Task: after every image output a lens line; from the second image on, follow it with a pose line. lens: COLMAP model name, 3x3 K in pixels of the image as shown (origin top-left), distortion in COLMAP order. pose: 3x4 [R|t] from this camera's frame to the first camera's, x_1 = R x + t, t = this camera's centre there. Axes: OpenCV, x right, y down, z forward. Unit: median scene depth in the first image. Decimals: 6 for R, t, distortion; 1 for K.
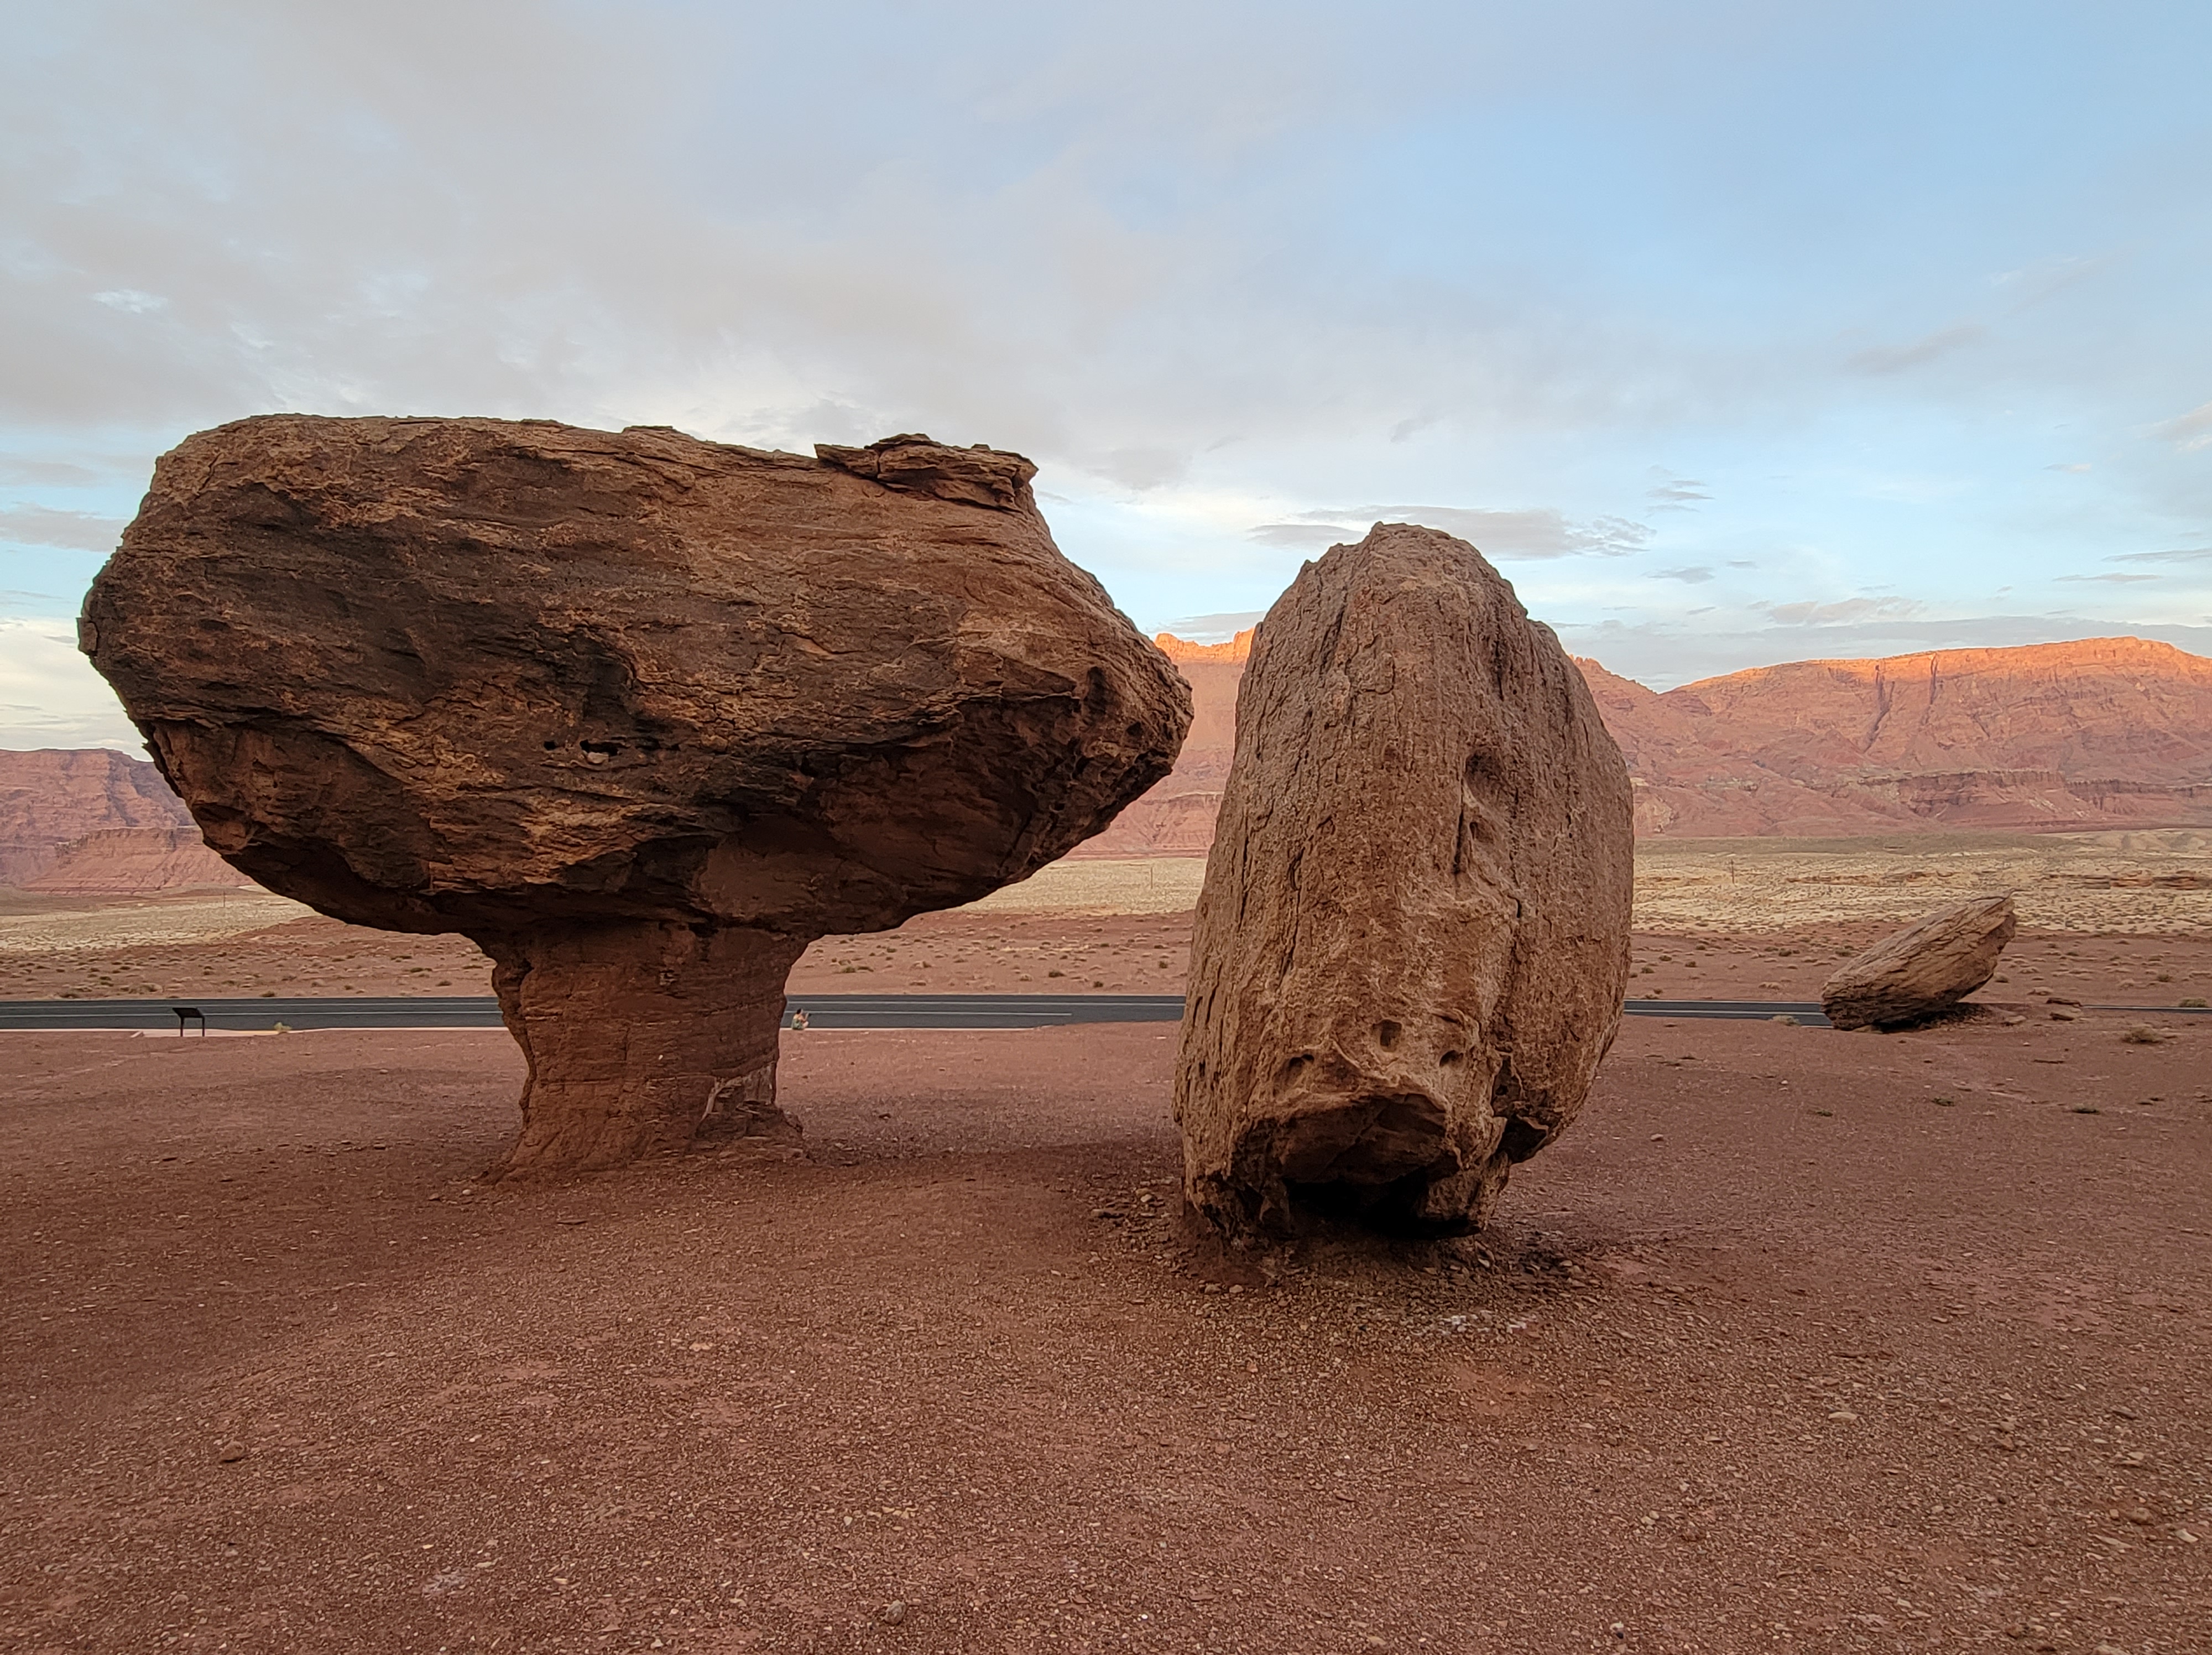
lens RADIAL K [[1439.5, 0, 1106.0], [0, 1439.5, 827.5], [0, 0, 1]] dist [-0.003423, -0.000563]
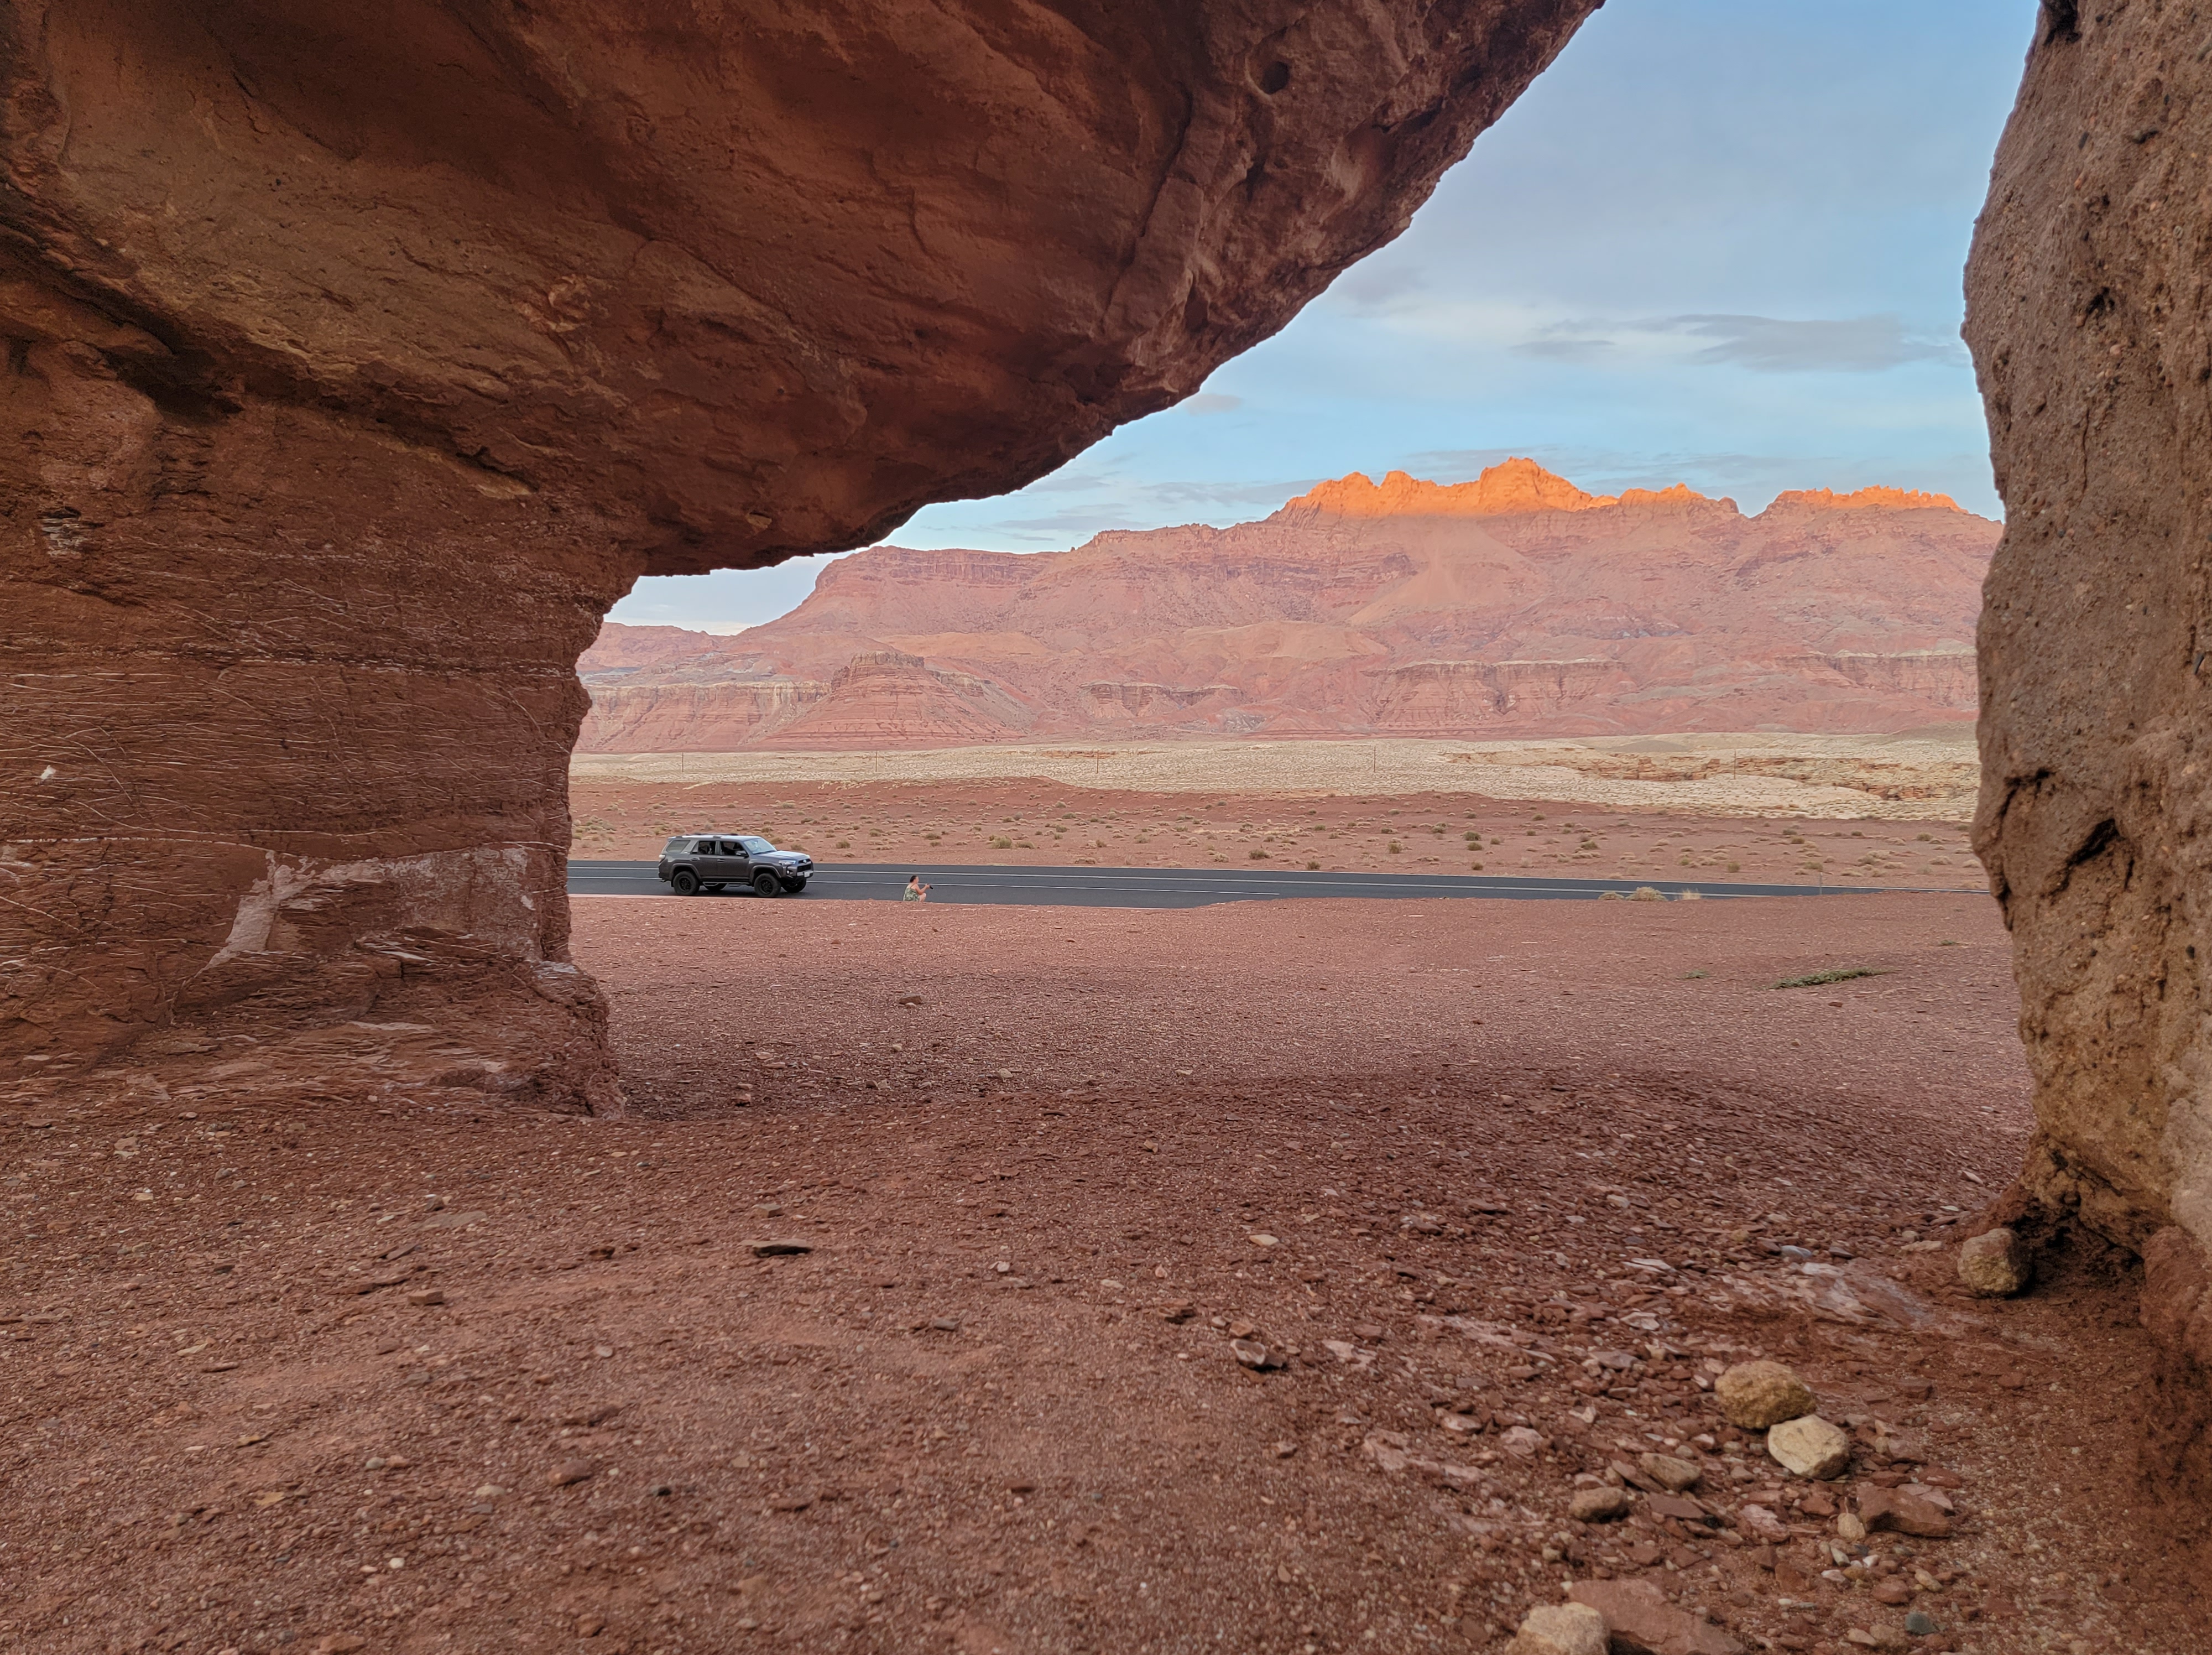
lens RADIAL K [[1649.7, 0, 1106.0], [0, 1649.7, 827.5], [0, 0, 1]] dist [0.053439, -0.001031]
pose [[0.991702, 0.016840, -0.127448, -0.022681], [-0.007348, 0.997188, 0.074584, 0.155071], [0.128346, -0.073029, 0.989037, 0.712342]]
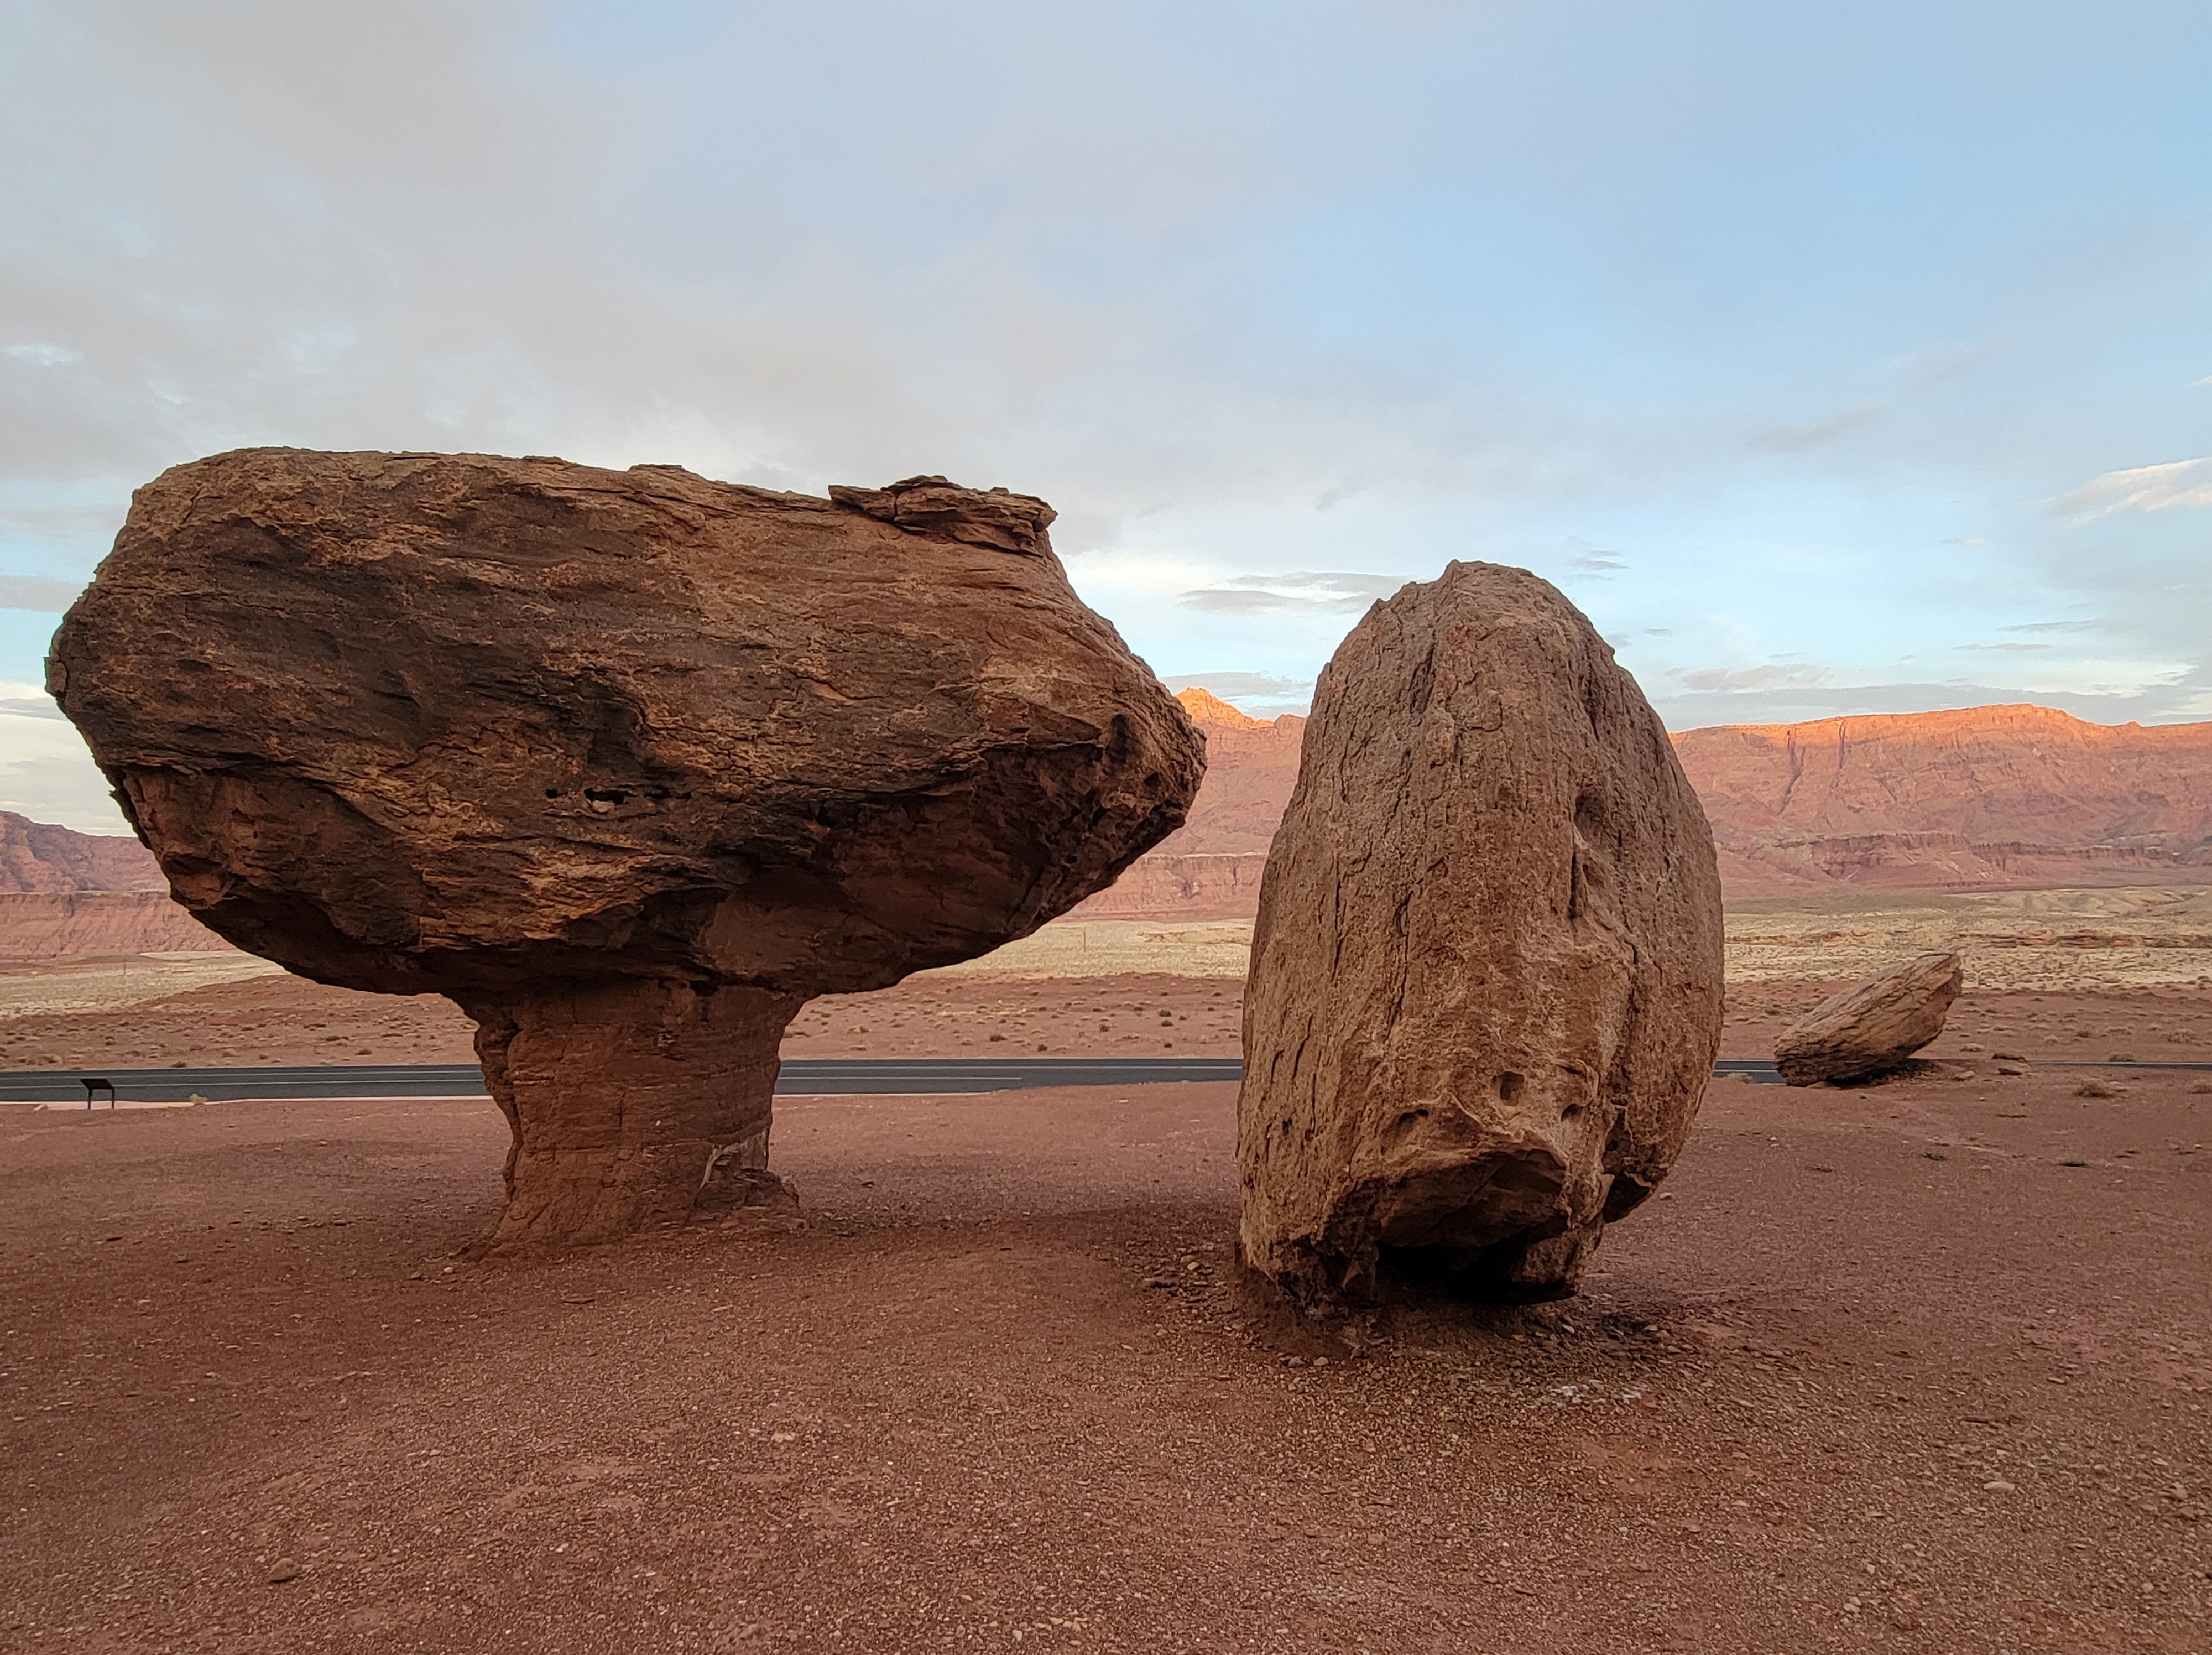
lens RADIAL K [[1439.5, 0, 1106.0], [0, 1439.5, 827.5], [0, 0, 1]] dist [-0.003423, -0.000563]
pose [[0.998826, -0.000065, 0.048436, -0.066417], [0.002187, 0.999040, -0.043746, 0.007724], [-0.048387, 0.043801, 0.997868, 0.032953]]
